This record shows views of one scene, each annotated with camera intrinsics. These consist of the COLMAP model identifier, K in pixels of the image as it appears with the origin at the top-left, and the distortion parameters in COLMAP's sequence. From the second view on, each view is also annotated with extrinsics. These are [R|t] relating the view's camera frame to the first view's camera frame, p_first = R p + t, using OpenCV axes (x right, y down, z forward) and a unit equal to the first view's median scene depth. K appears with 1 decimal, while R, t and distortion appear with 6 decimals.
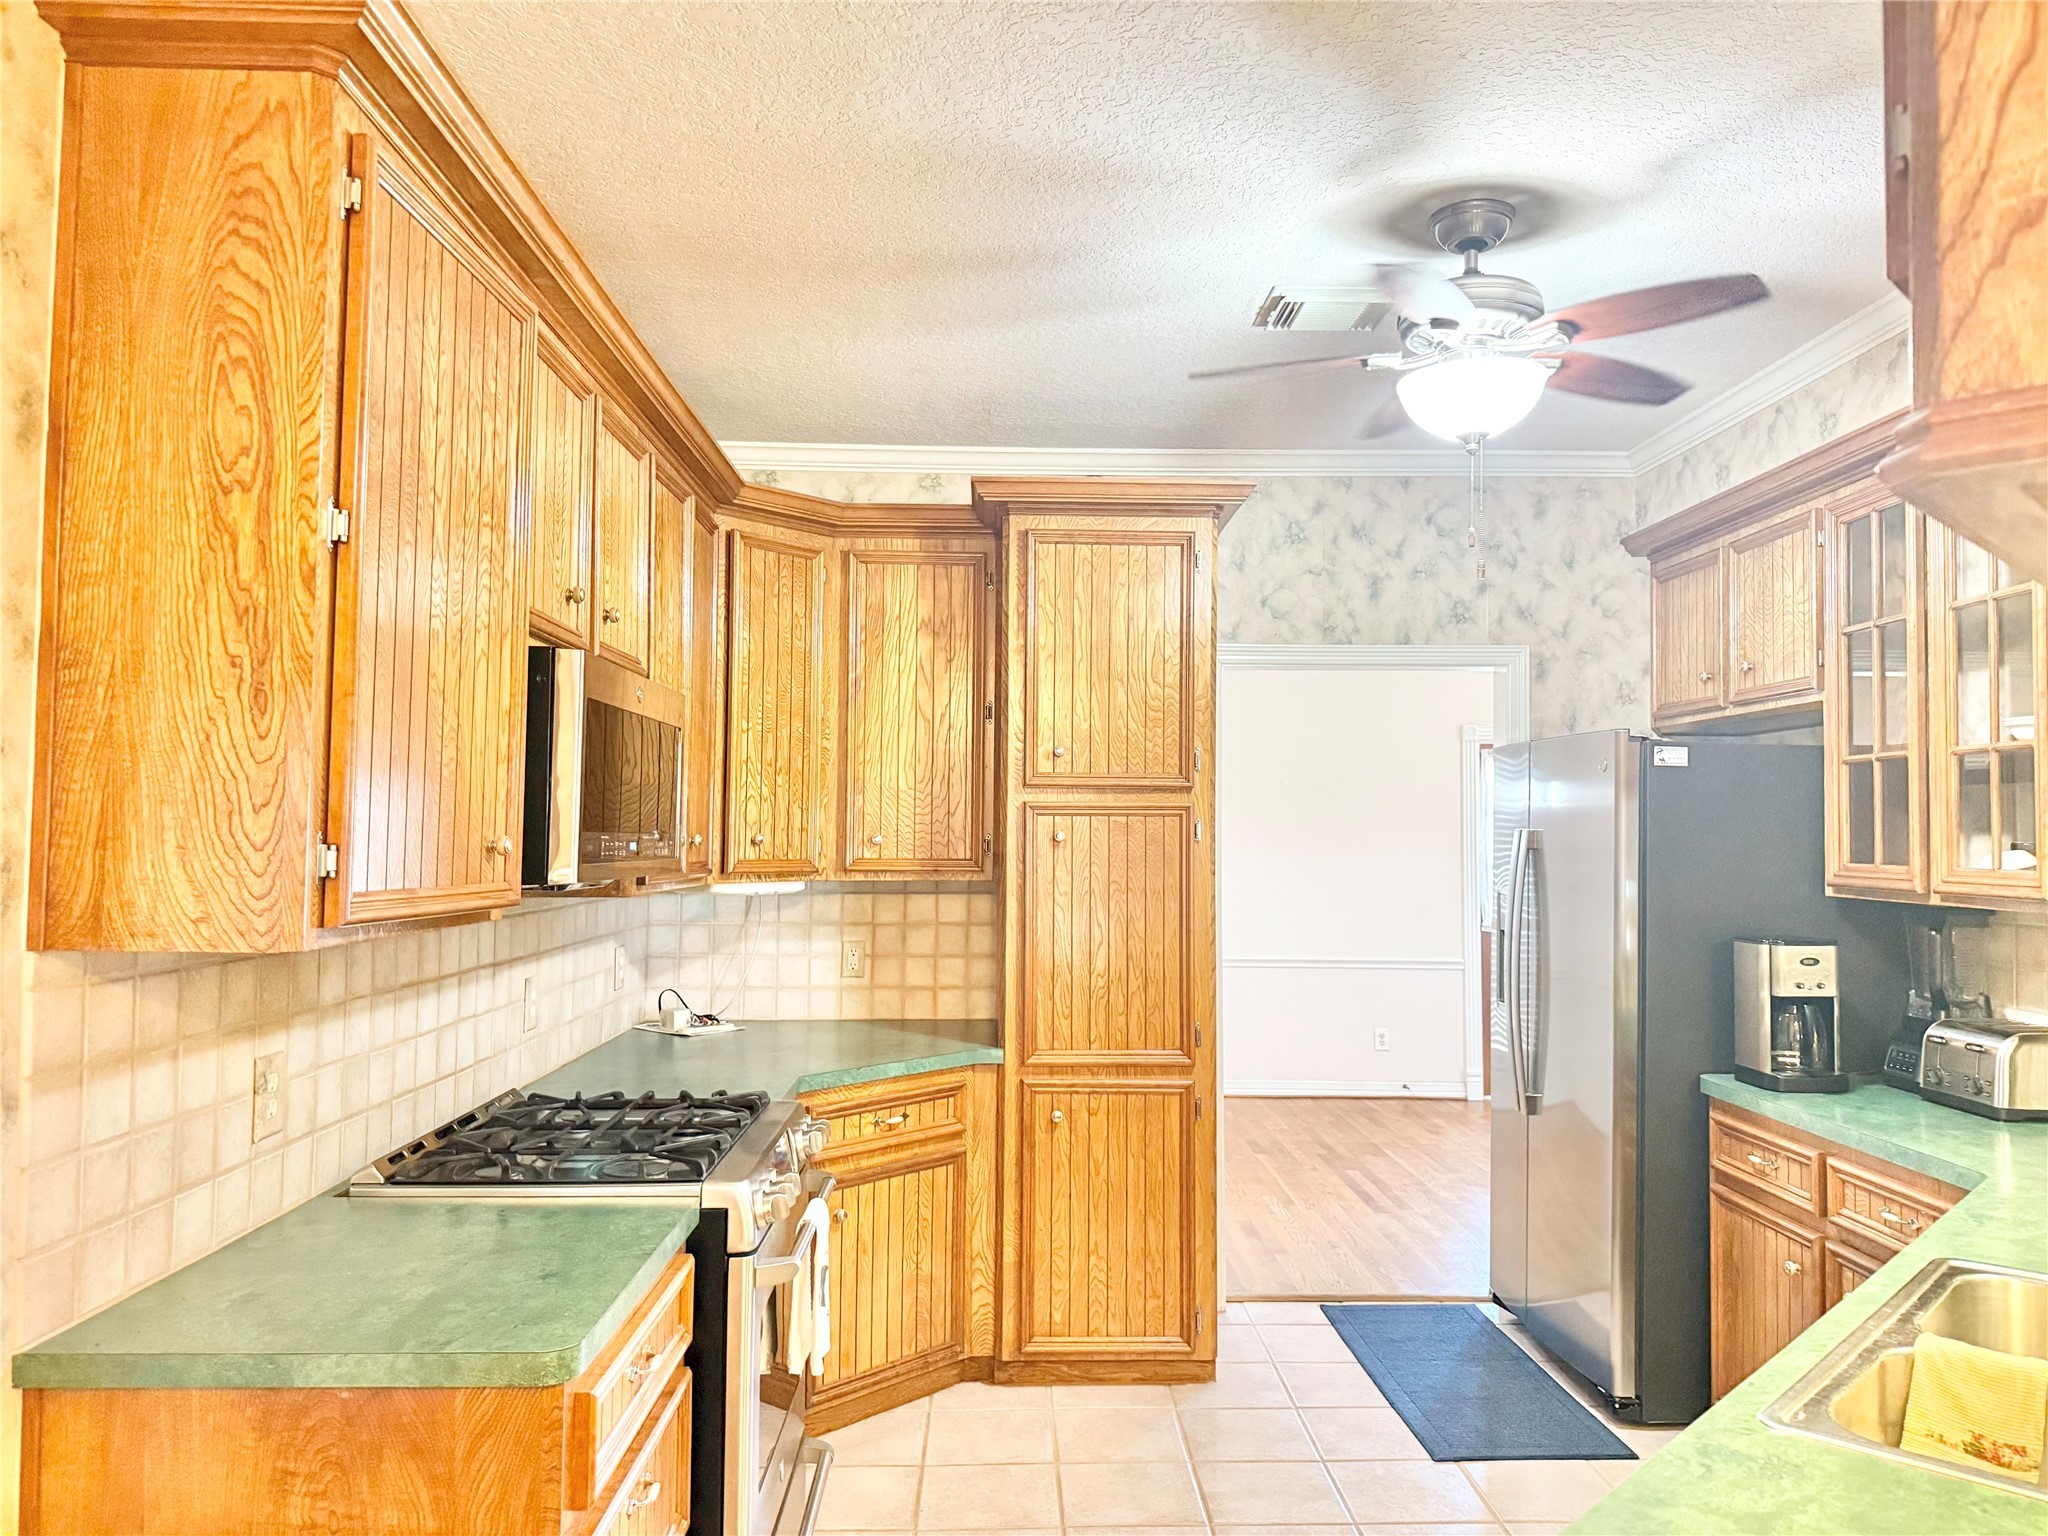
lens RADIAL K [[1457.7, 0, 1022.2], [0, 1457.7, 754.2], [0, 0, 1]] dist [0.131855, -0.183715]
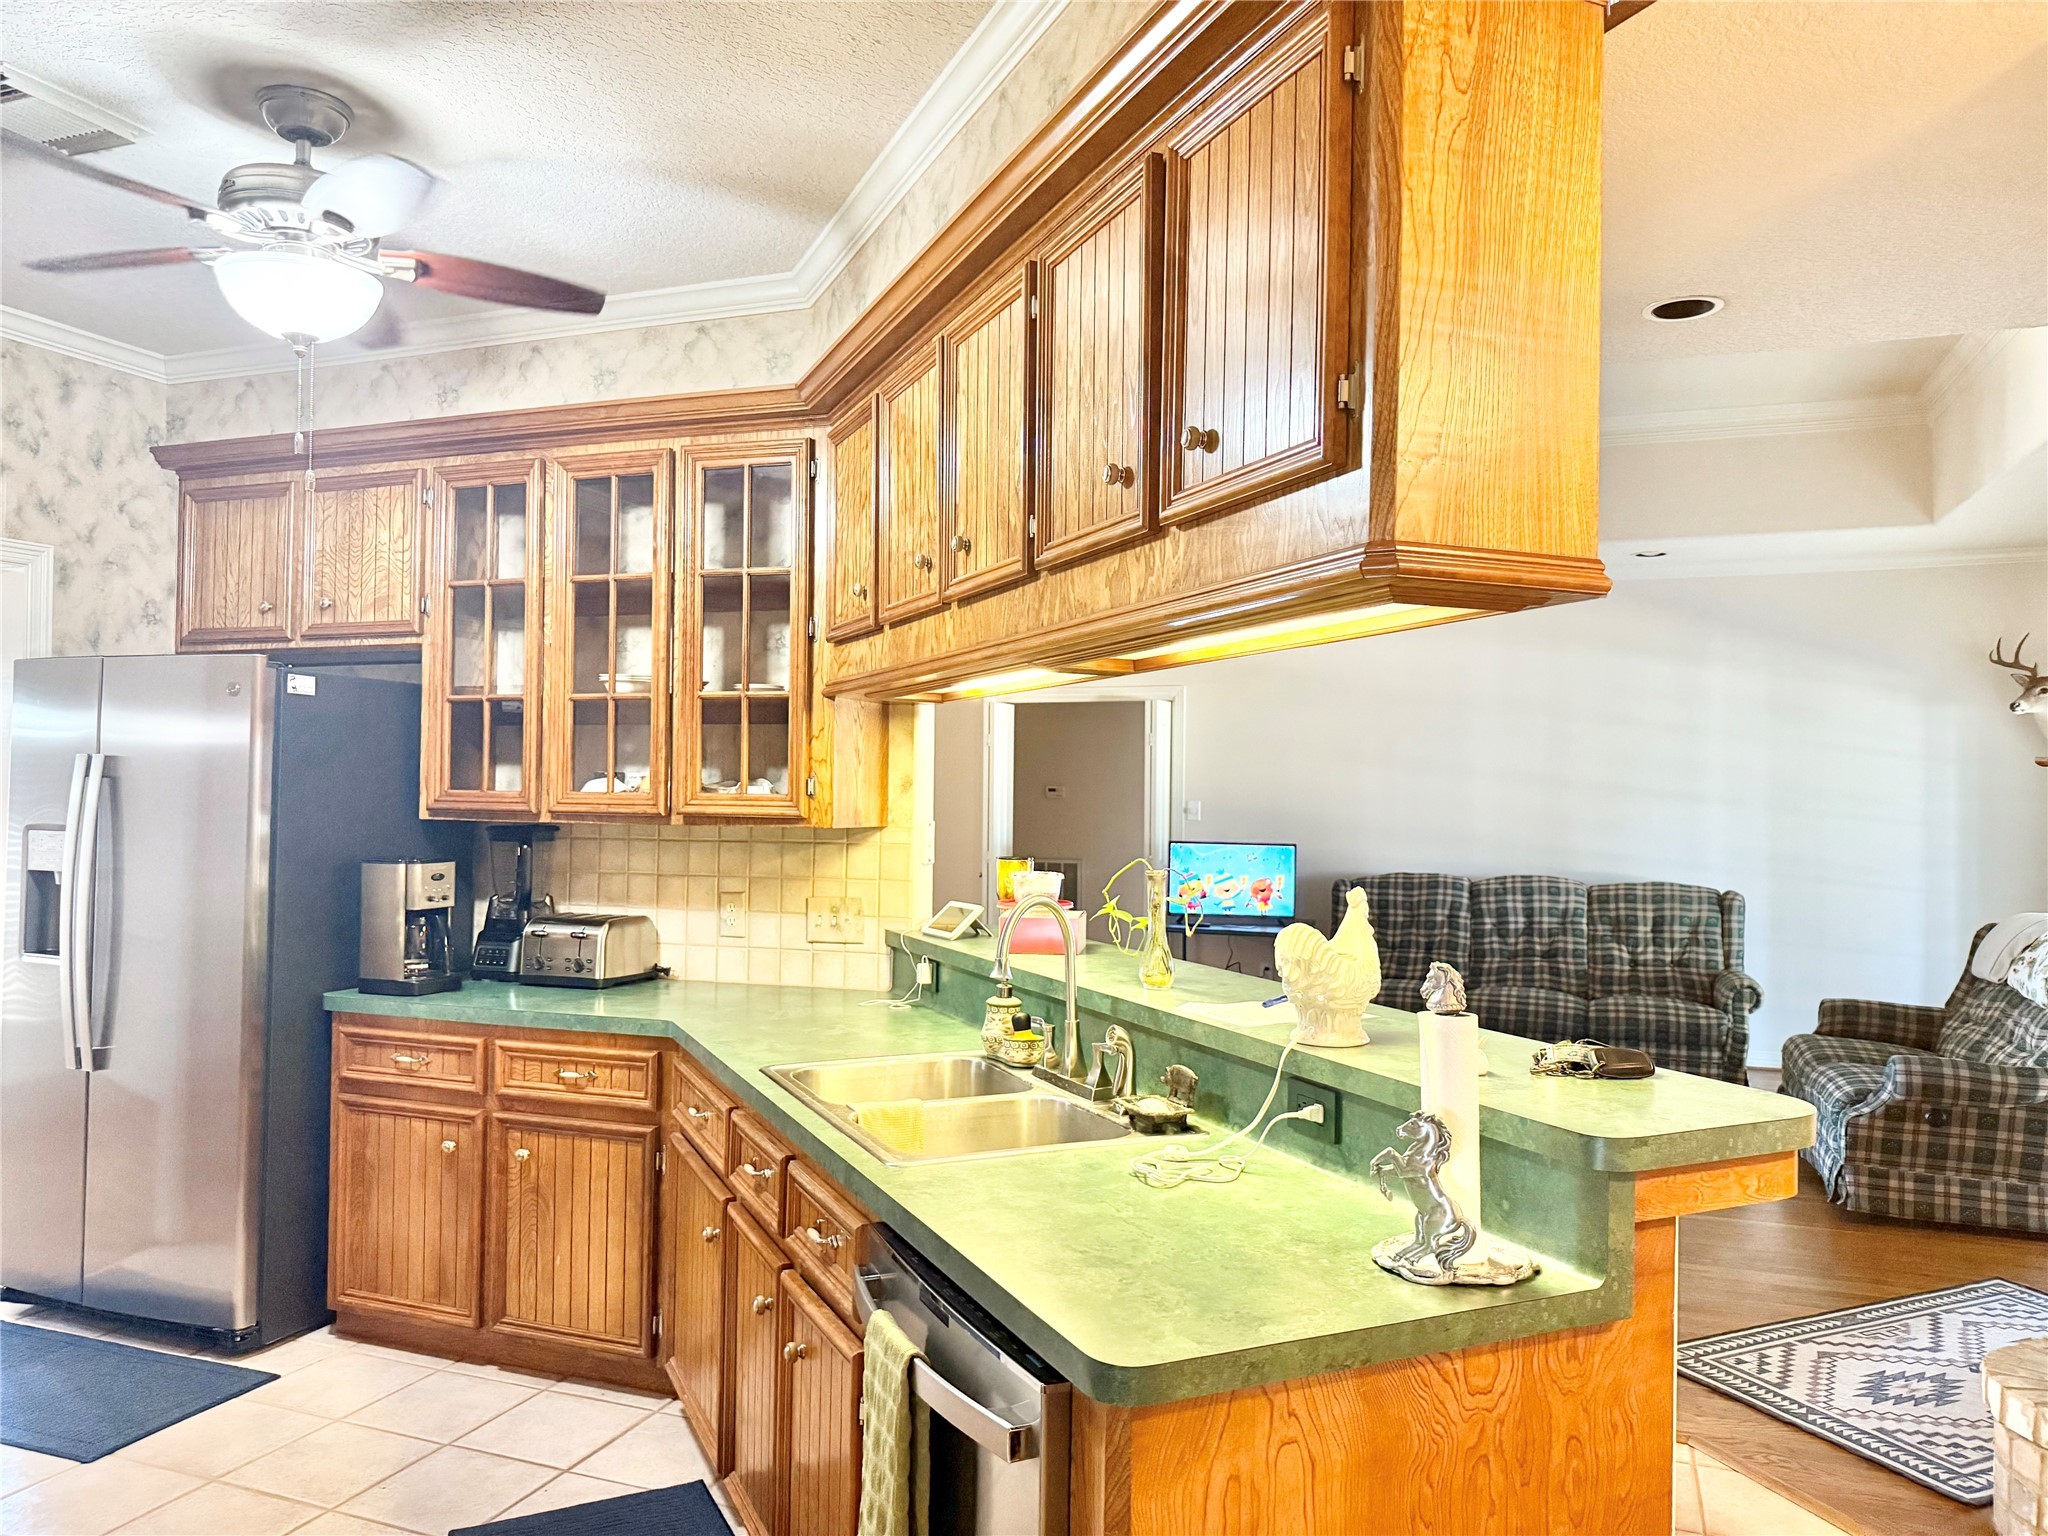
lens RADIAL K [[1504.2, 0, 1027.2], [0, 1504.2, 743.1], [0, 0, 1]] dist [0.004292, 0.001836]
pose [[0.371559, 0.027213, 0.928011, -0.341955], [-0.057414, 0.998331, -0.006288, 0.019656], [-0.926633, -0.050944, 0.372501, 0.164085]]
